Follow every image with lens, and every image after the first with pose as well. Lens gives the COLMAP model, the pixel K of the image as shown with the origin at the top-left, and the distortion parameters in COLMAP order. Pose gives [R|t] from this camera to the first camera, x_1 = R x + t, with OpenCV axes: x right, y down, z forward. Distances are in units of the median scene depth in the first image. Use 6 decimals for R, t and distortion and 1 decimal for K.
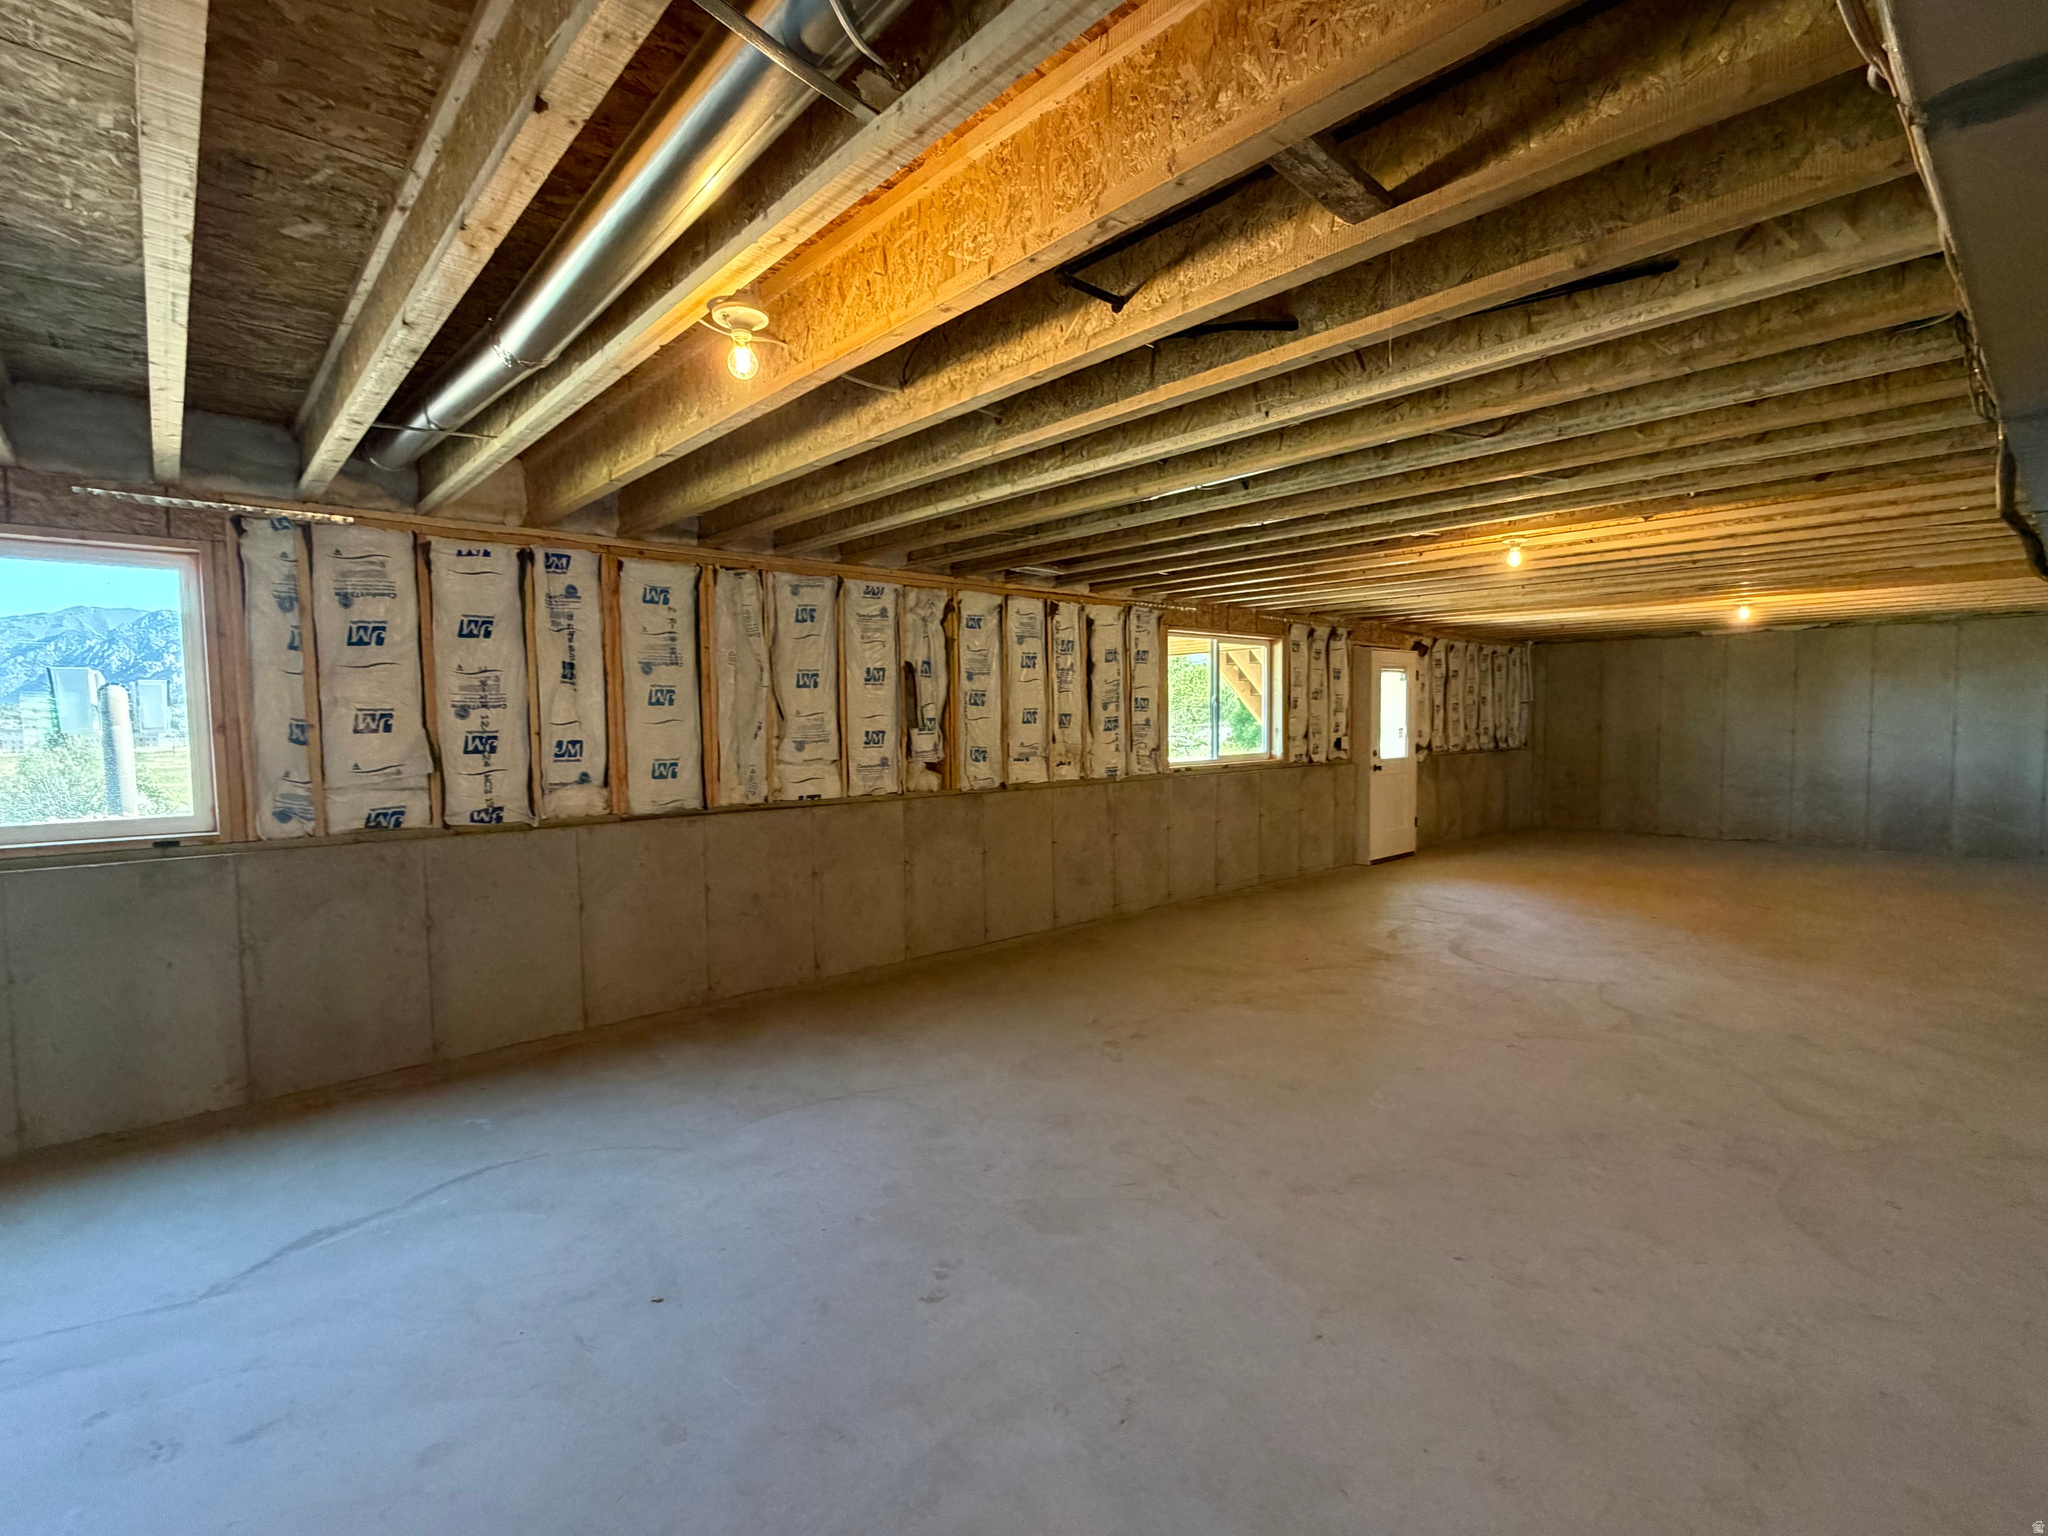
lens RADIAL K [[950.5, 0, 1022.7], [0, 950.5, 770.5], [0, 0, 1]] dist [-0.002411, 0.000361]
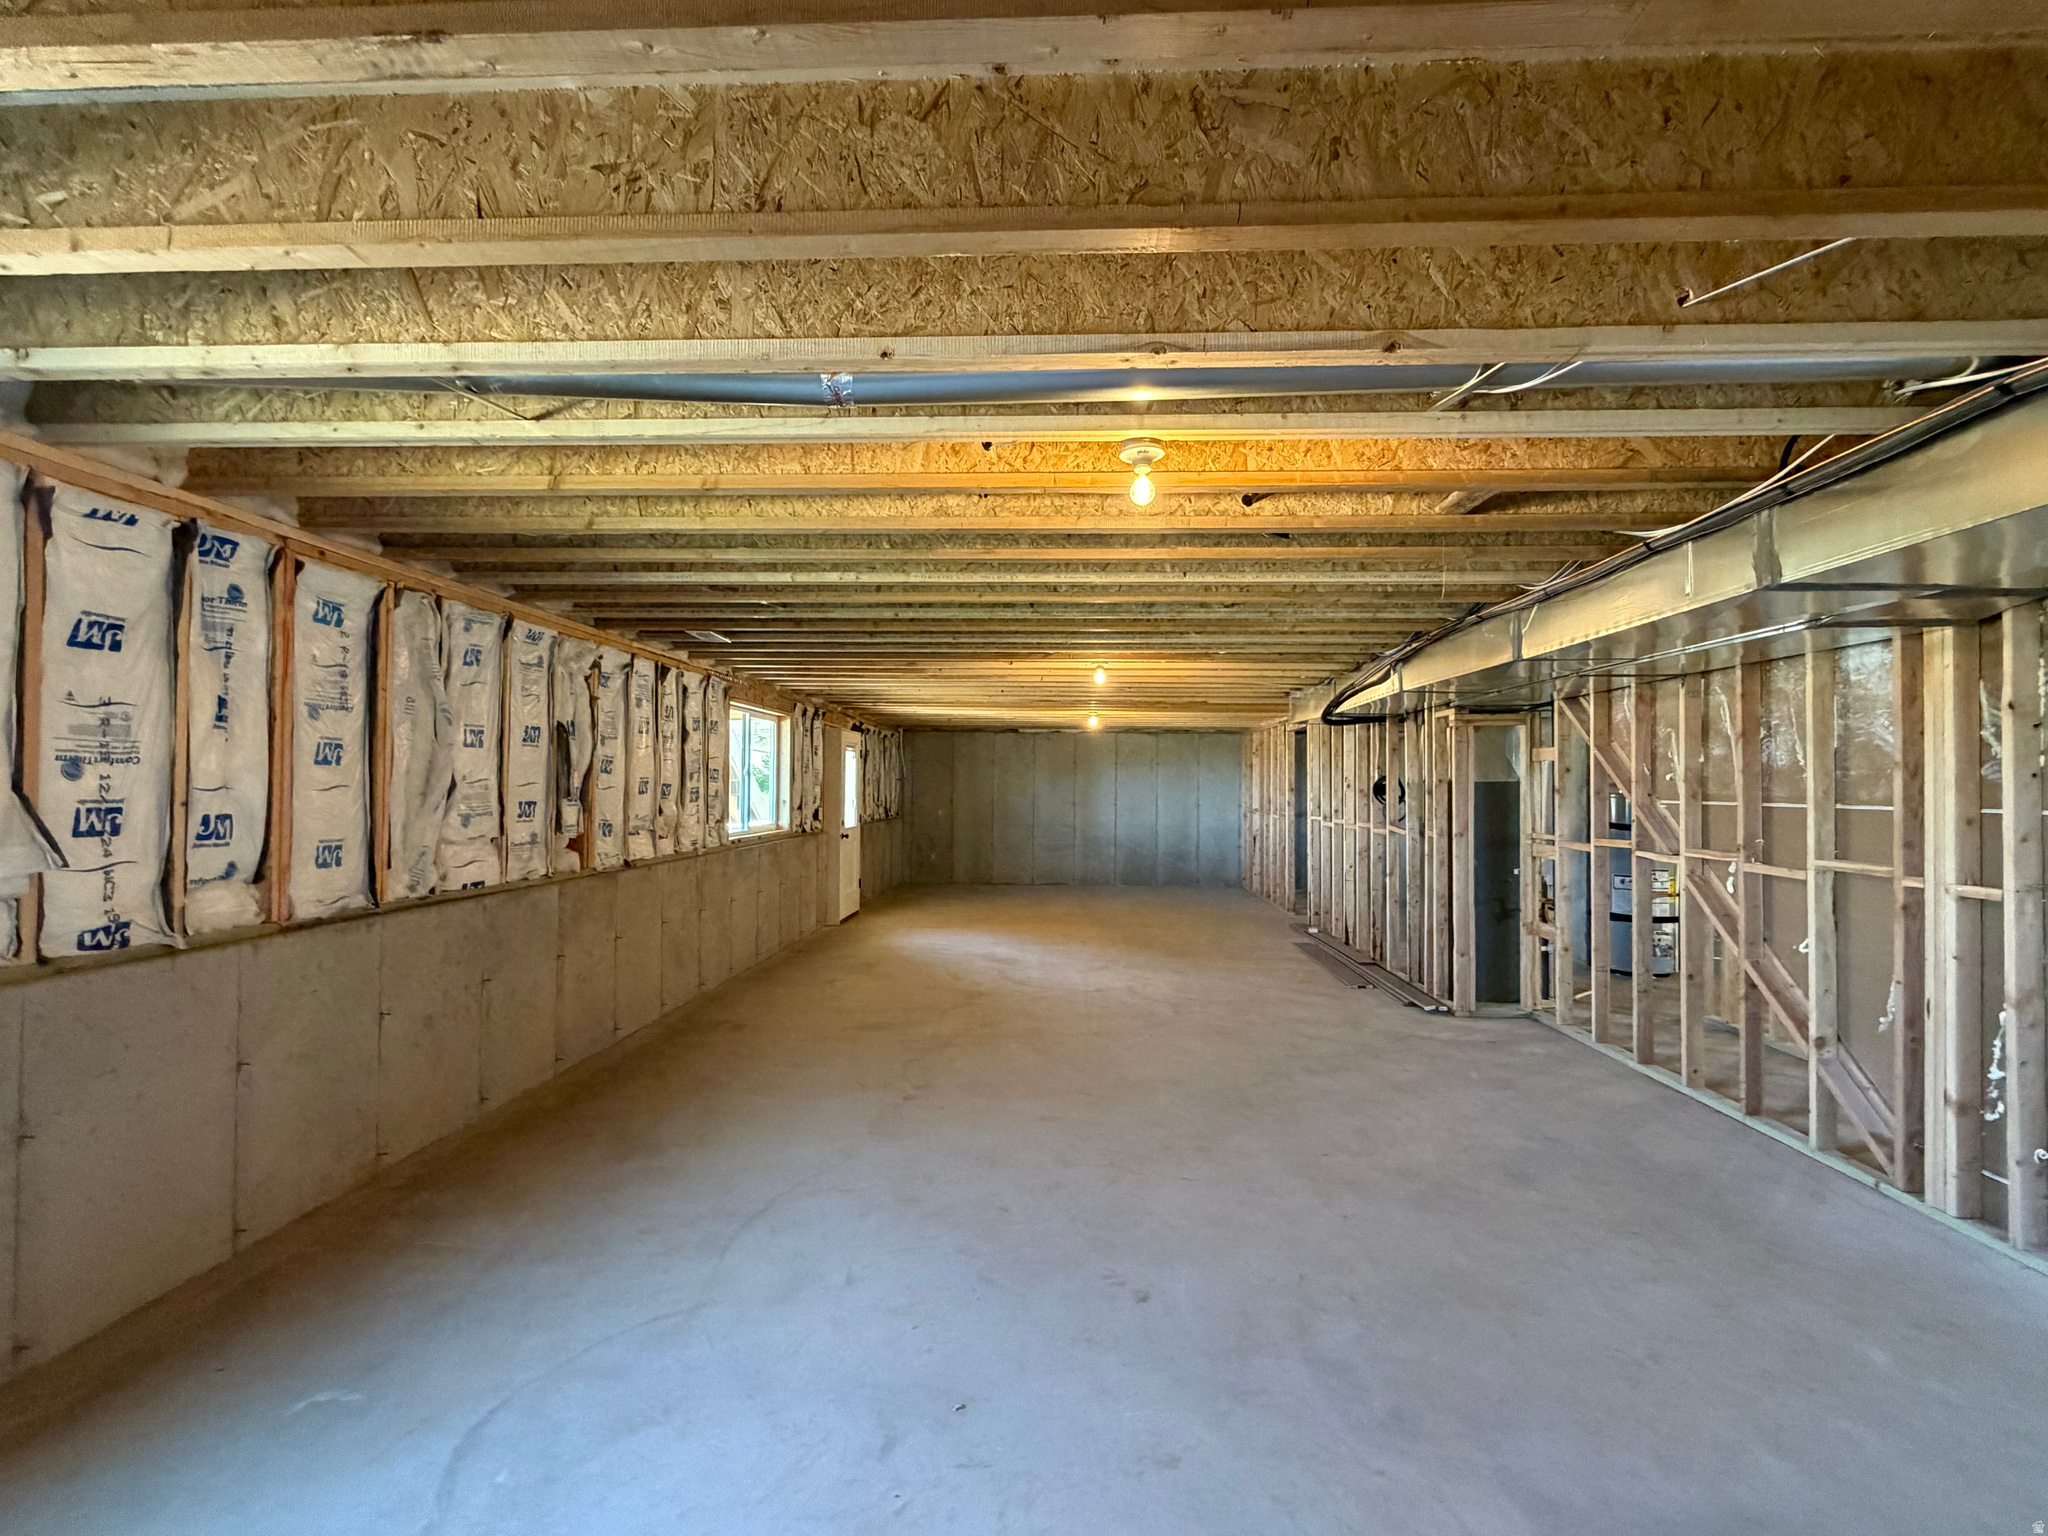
lens RADIAL K [[950.5, 0, 1022.7], [0, 950.5, 770.5], [0, 0, 1]] dist [-0.002411, 0.000361]
pose [[0.708353, 0.028223, 0.705294, -0.502292], [0.024043, 0.997656, -0.064069, -0.005824], [-0.705449, 0.062341, 0.706014, 0.122142]]
